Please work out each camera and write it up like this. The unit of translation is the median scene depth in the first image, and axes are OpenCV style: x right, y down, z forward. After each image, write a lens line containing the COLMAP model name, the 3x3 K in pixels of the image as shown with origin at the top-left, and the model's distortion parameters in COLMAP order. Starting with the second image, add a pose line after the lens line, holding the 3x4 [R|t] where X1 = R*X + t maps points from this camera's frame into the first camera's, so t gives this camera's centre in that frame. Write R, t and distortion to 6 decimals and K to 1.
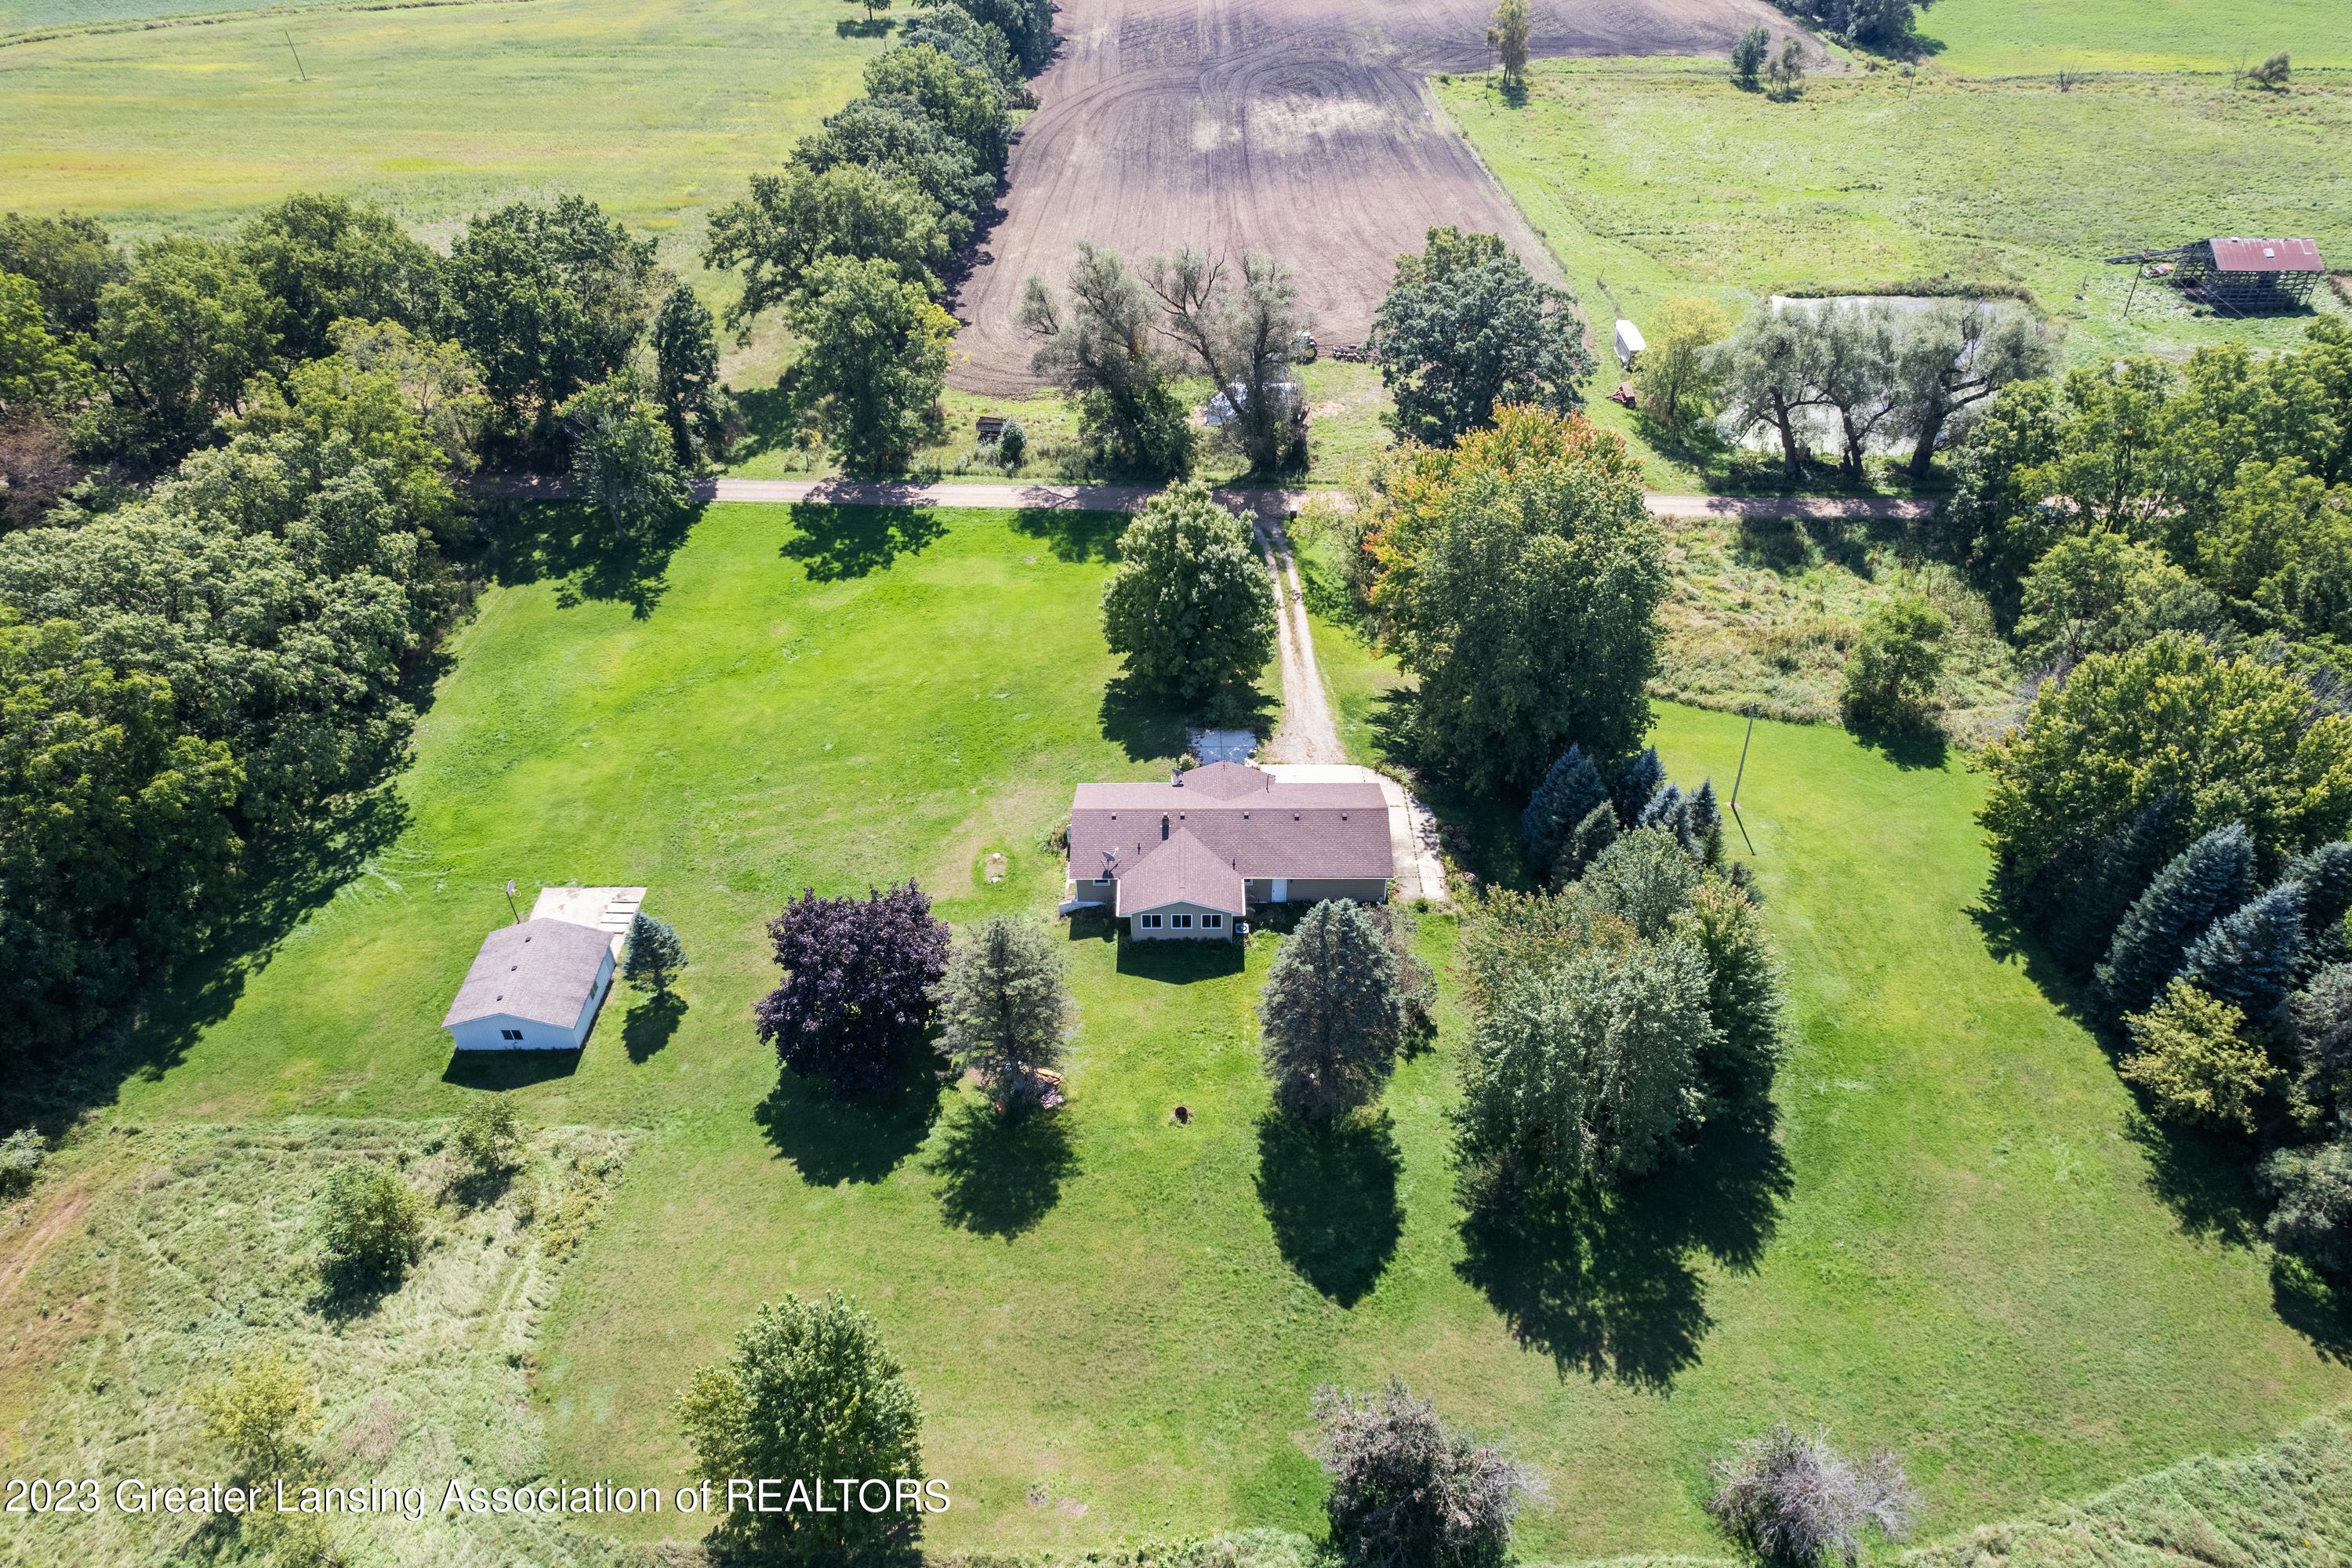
lens RADIAL K [[1497.1, 0, 1181.3], [0, 1497.1, 796.1], [0, 0, 1]] dist [-0.070556, 0.056846]
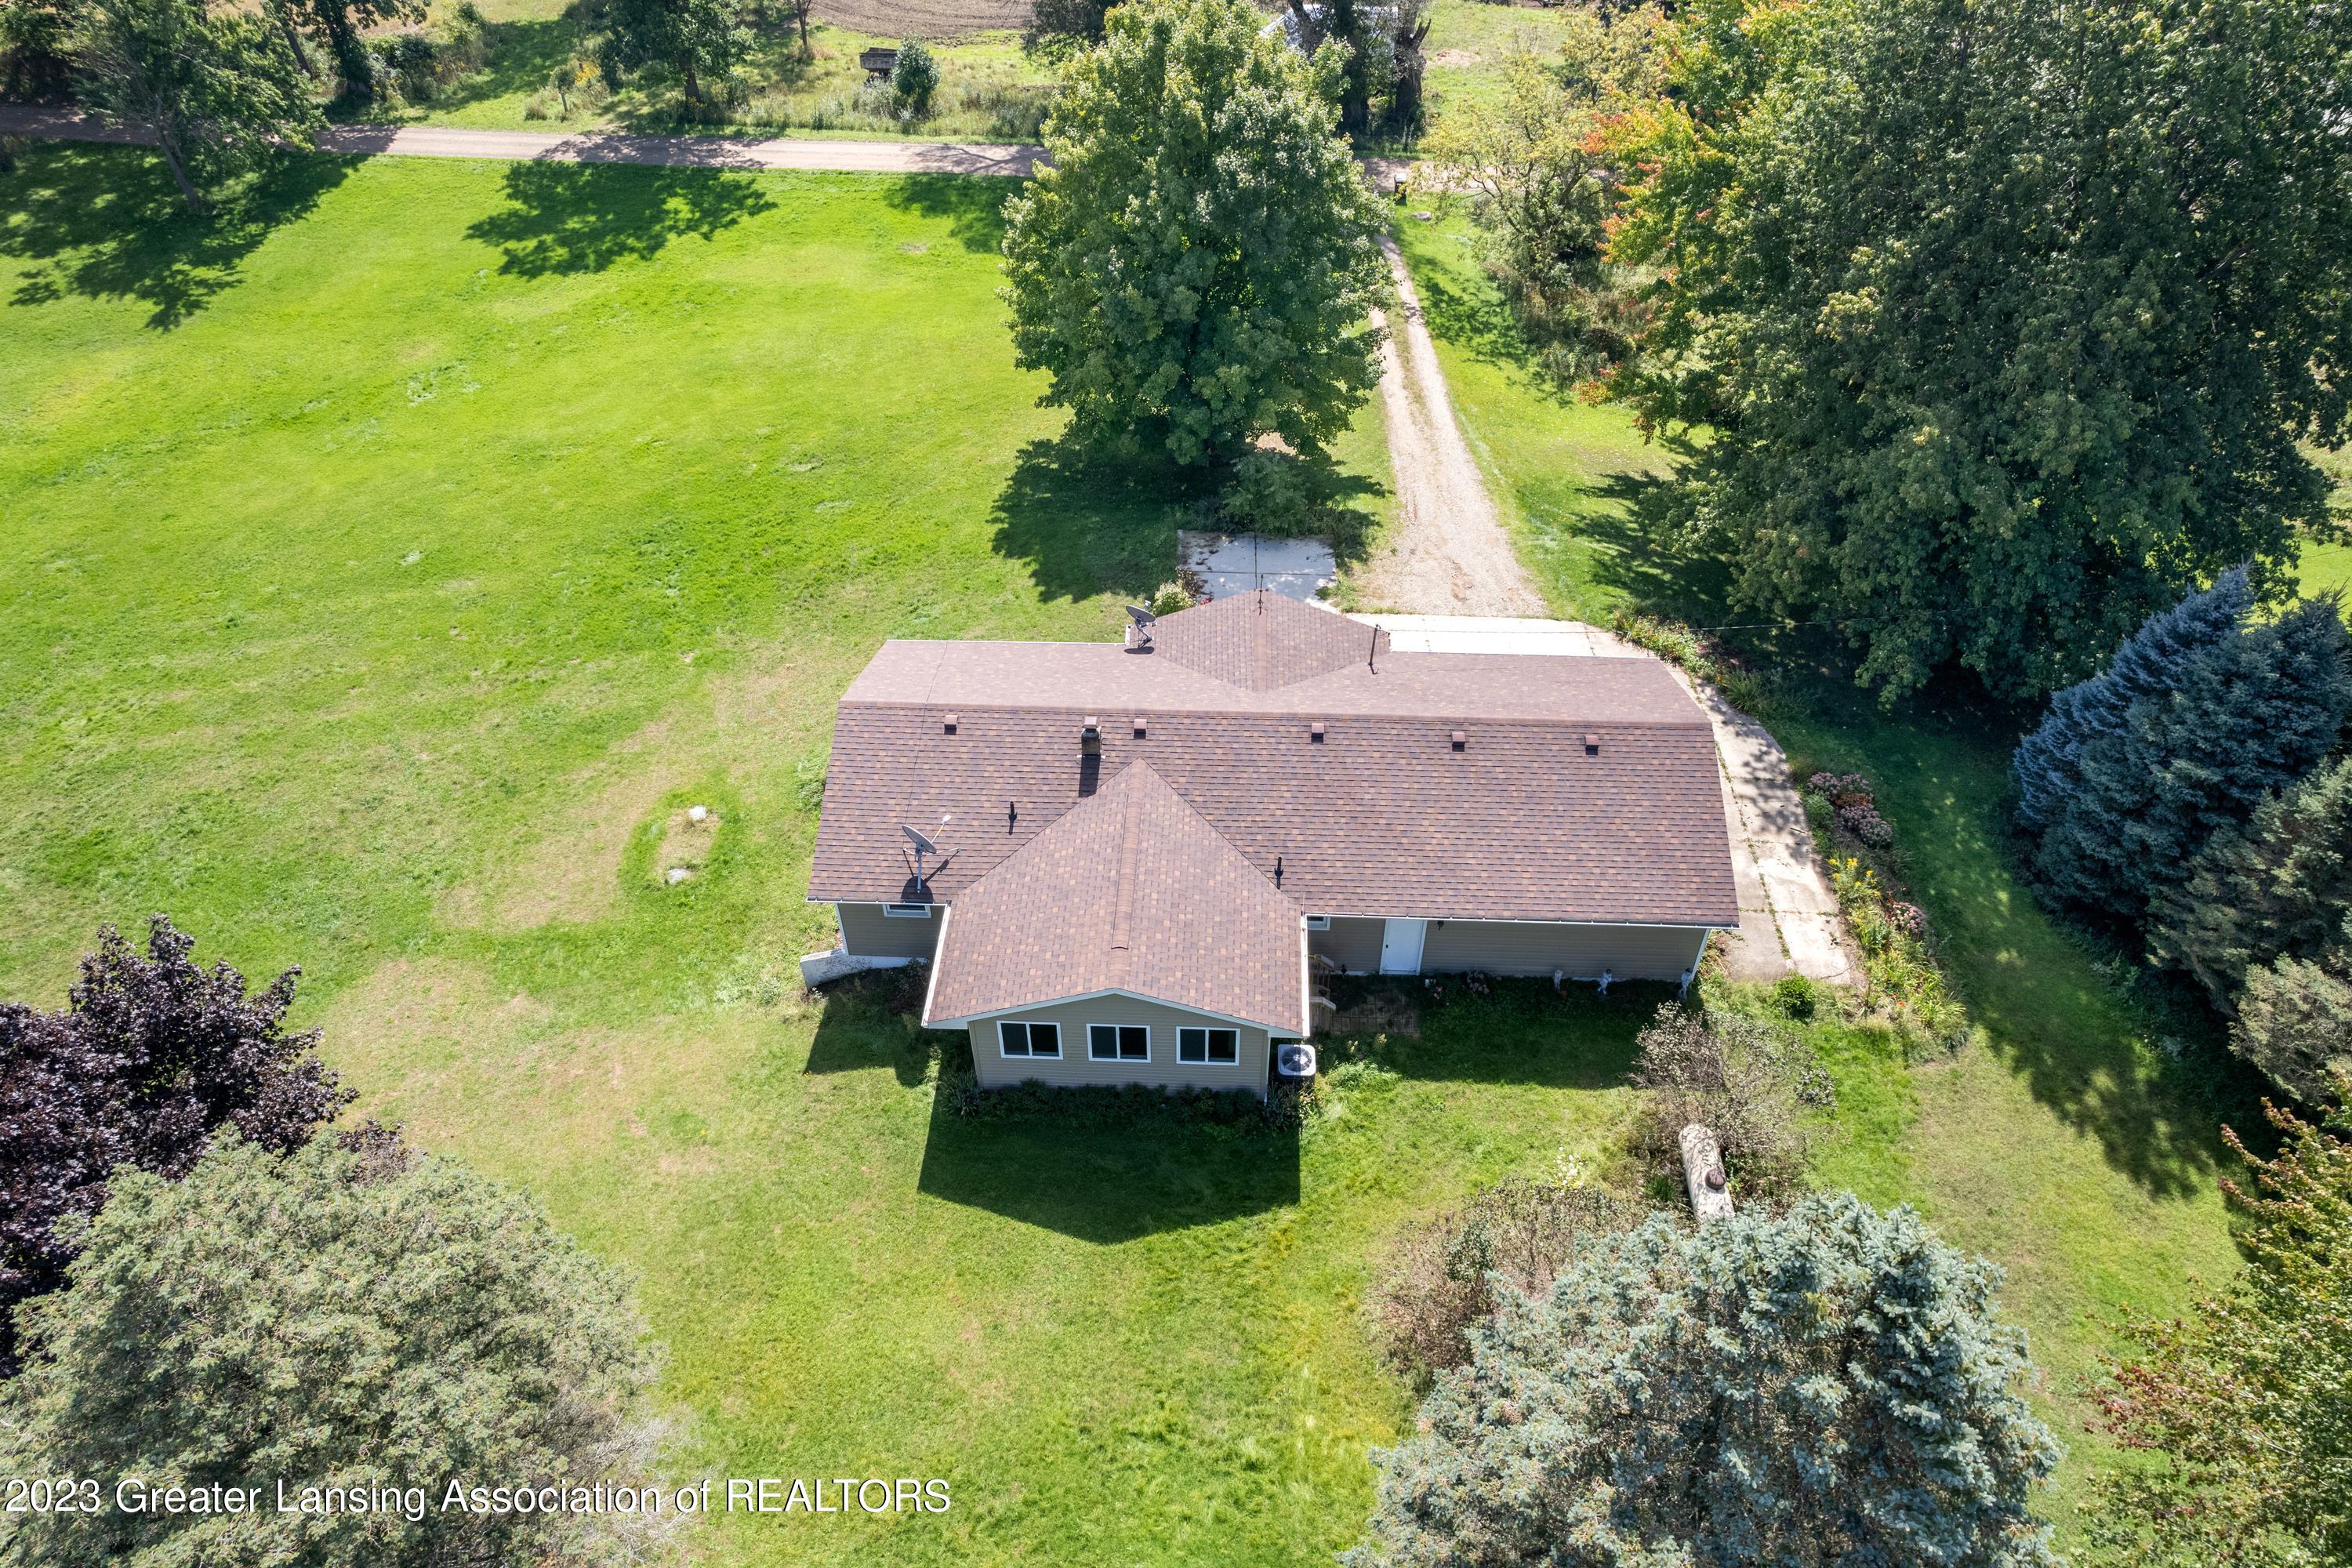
lens RADIAL K [[1497.1, 0, 1188.0], [0, 1497.1, 797.8], [0, 0, 1]] dist [-0.070556, 0.056846]
pose [[0.999419, 0.028528, -0.018644, 0.016622], [-0.027335, 0.997738, 0.061412, 0.006294], [0.020354, -0.060866, 0.997938, 0.539642]]
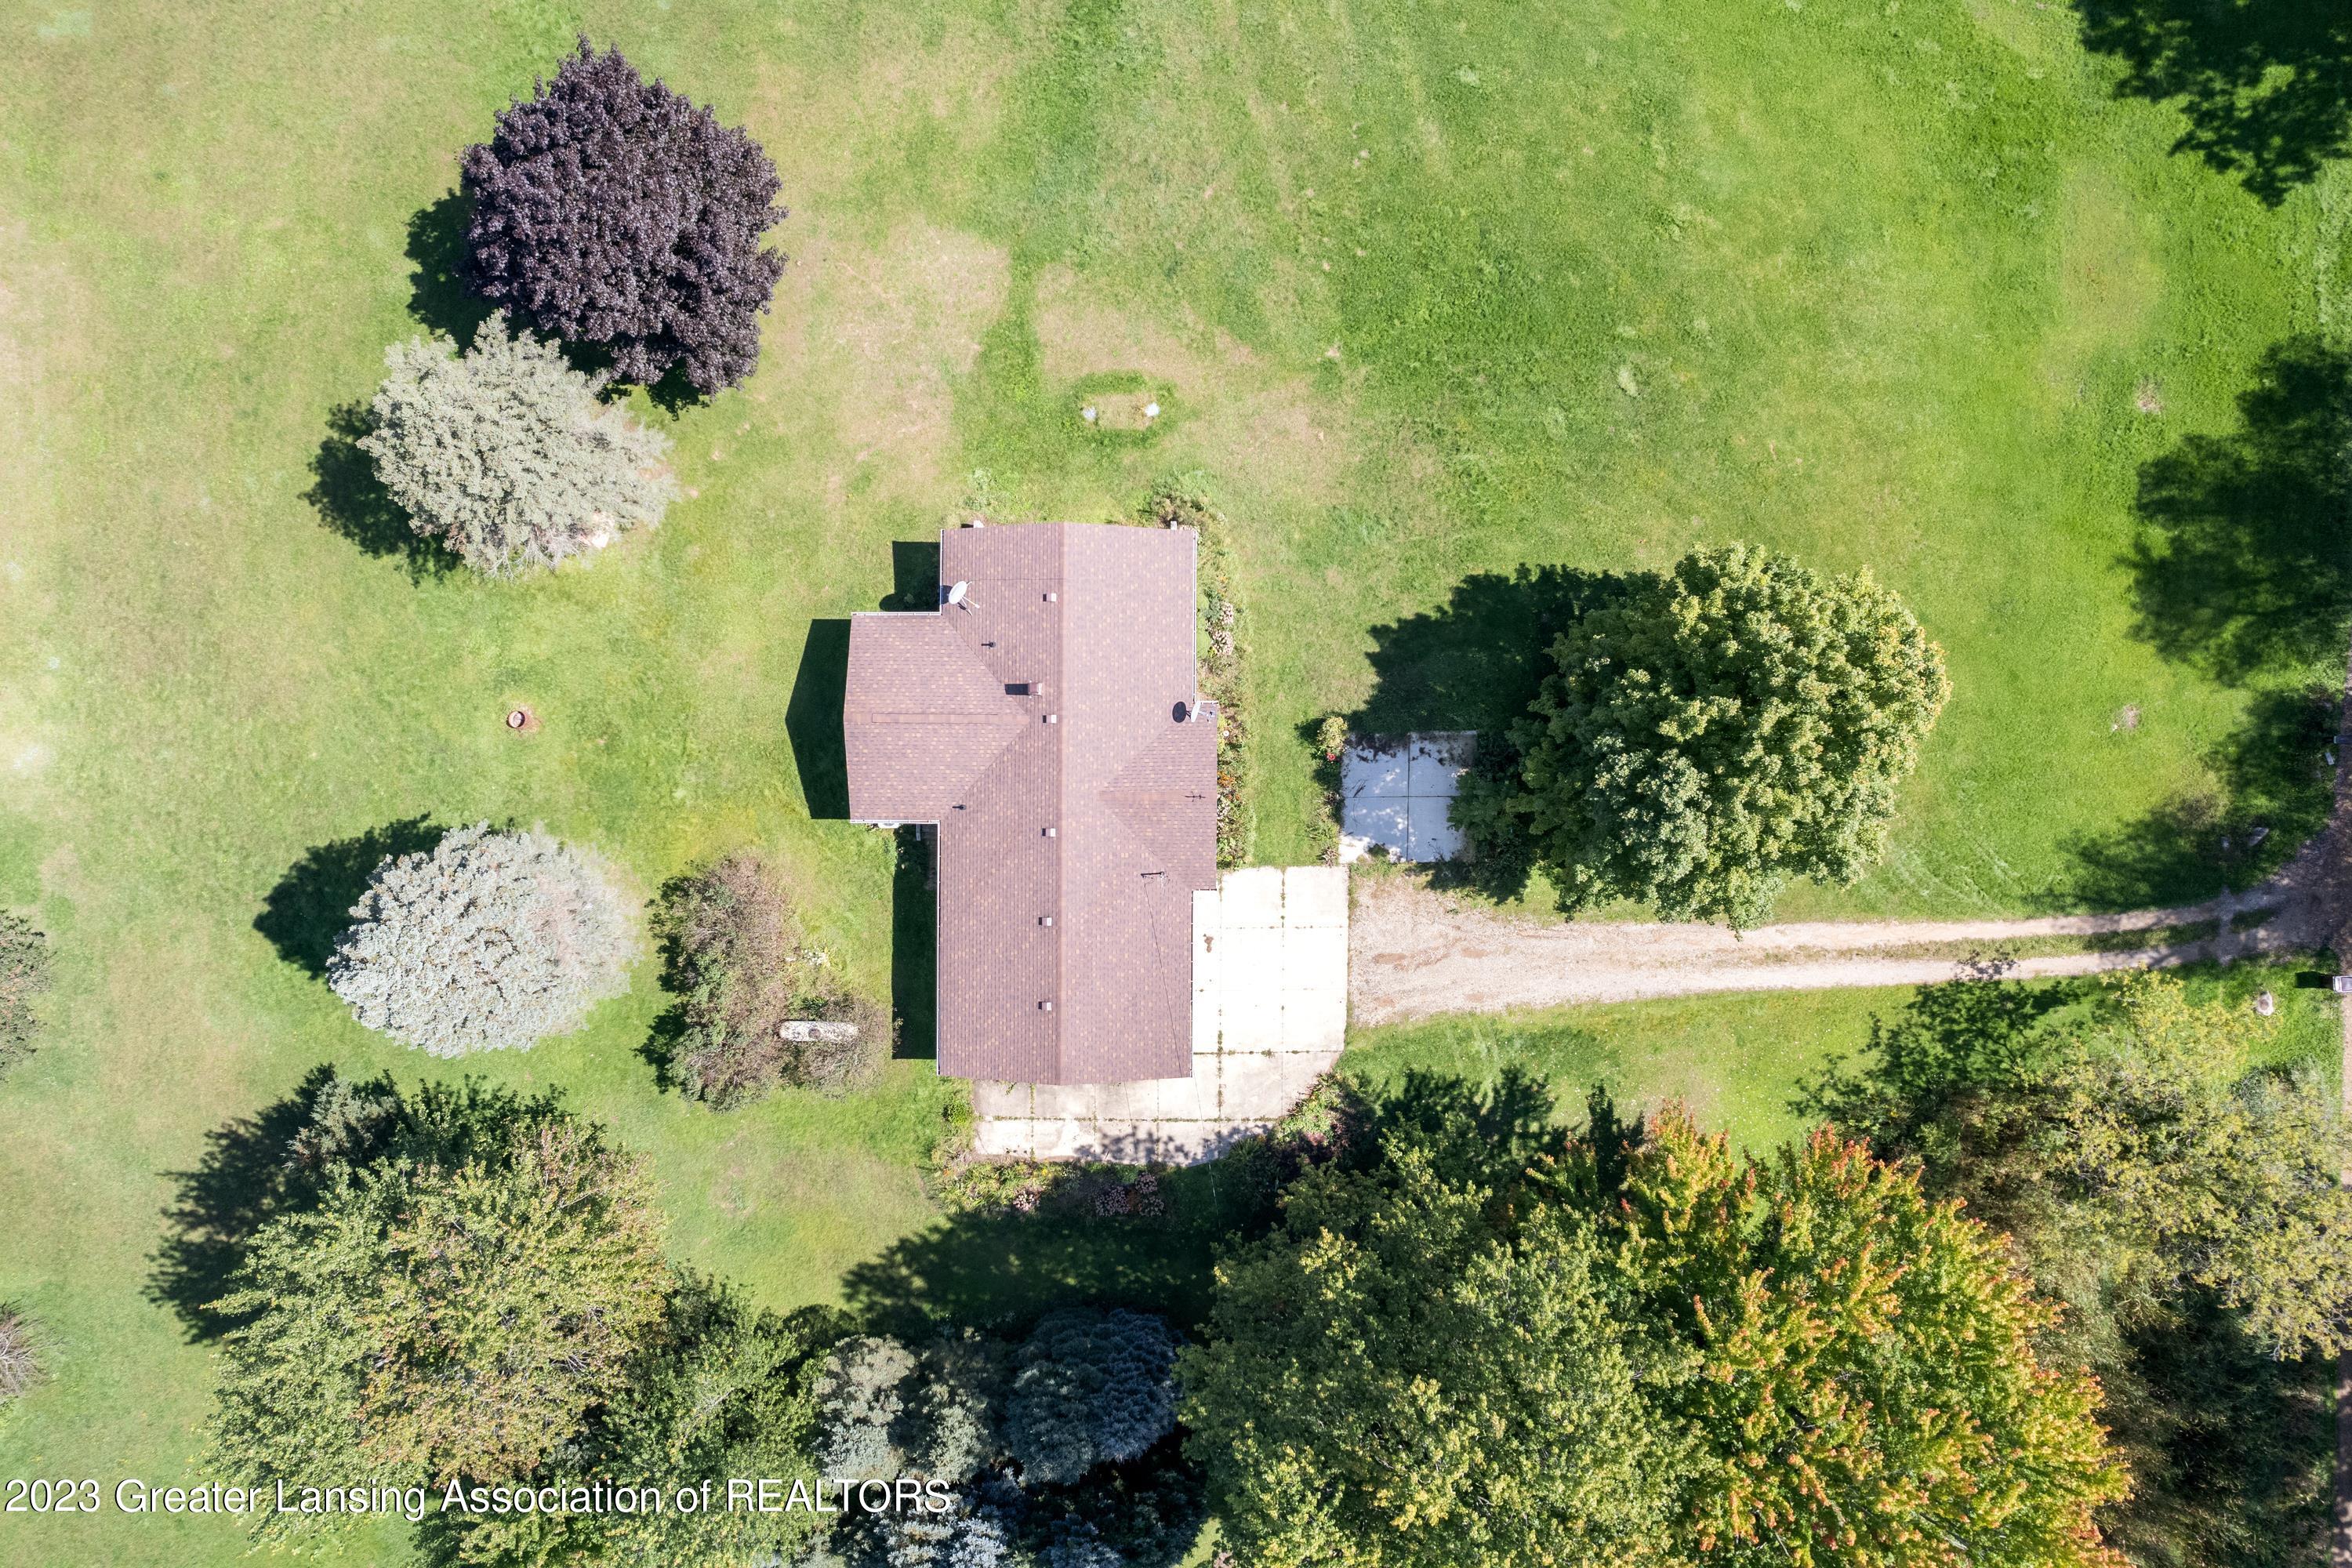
lens RADIAL K [[1497.1, 0, 1183.5], [0, 1497.1, 783.0], [0, 0, 1]] dist [-0.070556, 0.056846]
pose [[-0.002169, 0.999974, 0.006901, 0.017811], [-0.632535, -0.006717, 0.774502, -0.384485], [0.774528, -0.002685, 0.632533, 0.576283]]
